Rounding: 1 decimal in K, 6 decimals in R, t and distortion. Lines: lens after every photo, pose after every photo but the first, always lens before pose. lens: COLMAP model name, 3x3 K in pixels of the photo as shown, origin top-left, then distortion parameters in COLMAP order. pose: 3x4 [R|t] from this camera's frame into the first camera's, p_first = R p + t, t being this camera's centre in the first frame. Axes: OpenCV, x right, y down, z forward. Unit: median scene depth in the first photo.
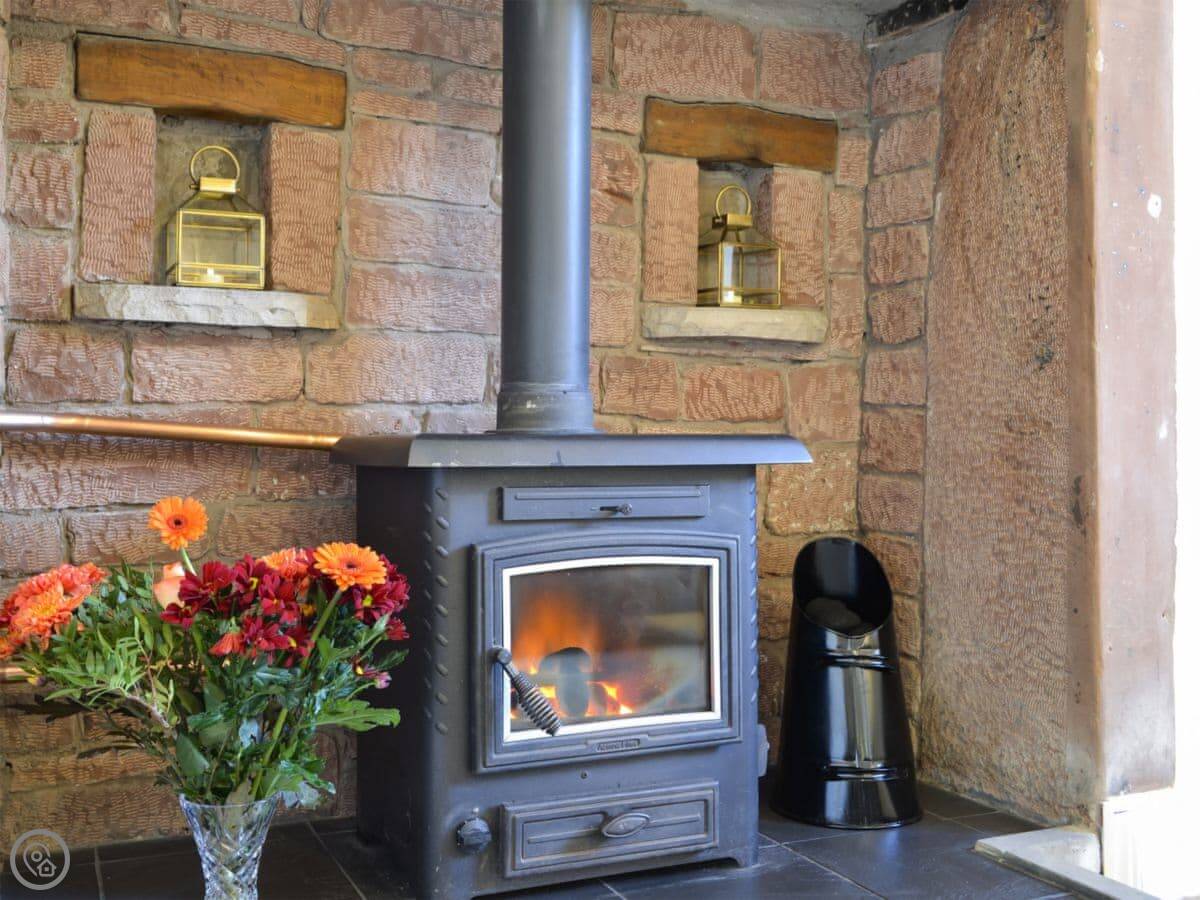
lens RADIAL K [[1118.0, 0, 600.0], [0, 1118.0, 450.0], [0, 0, 1]] dist [0.045253, -0.015508]
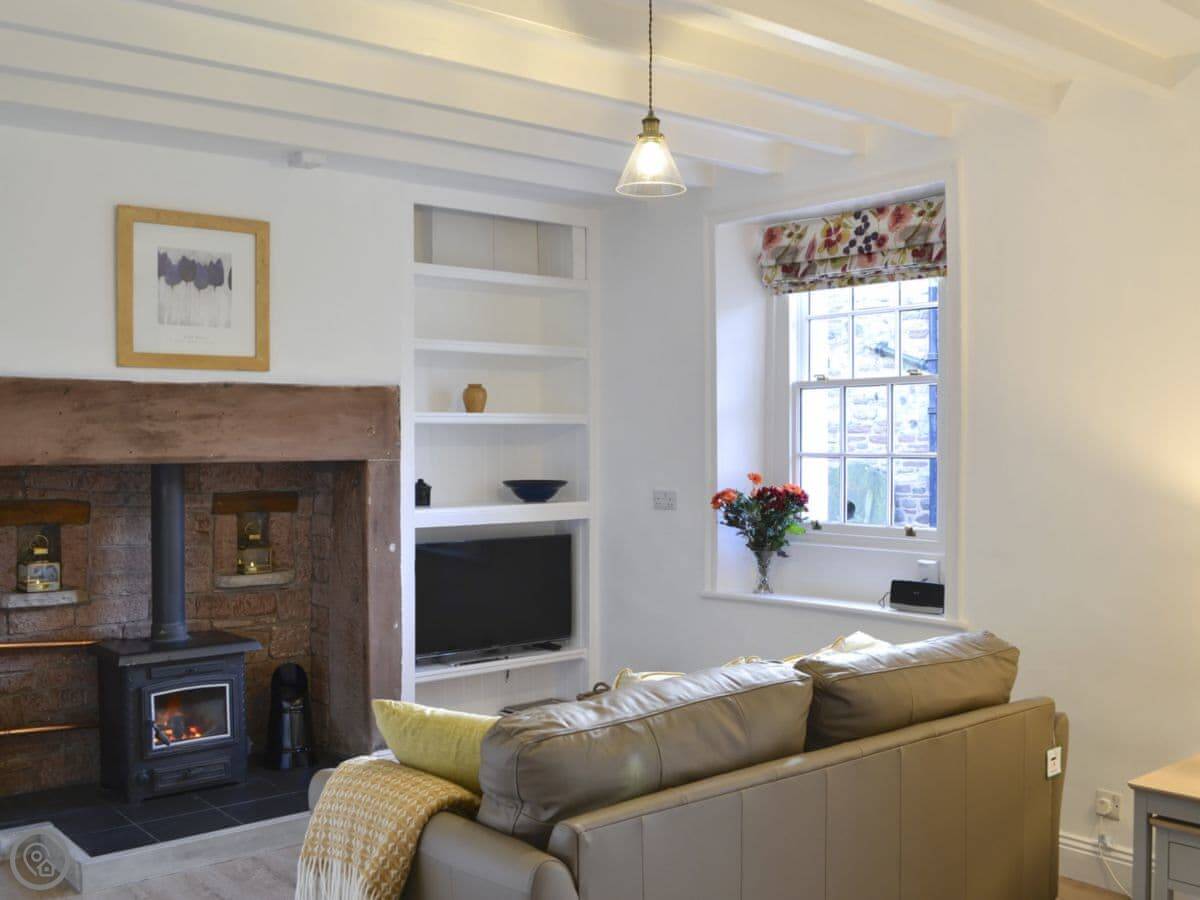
lens RADIAL K [[1199.1, 0, 603.5], [0, 1199.1, 452.5], [0, 0, 1]] dist [0.017295, -0.022763]
pose [[0.973345, -0.013900, 0.228924, 0.303321], [0.008064, 0.999619, 0.026411, -0.512015], [-0.229204, -0.023861, 0.973086, -2.010379]]
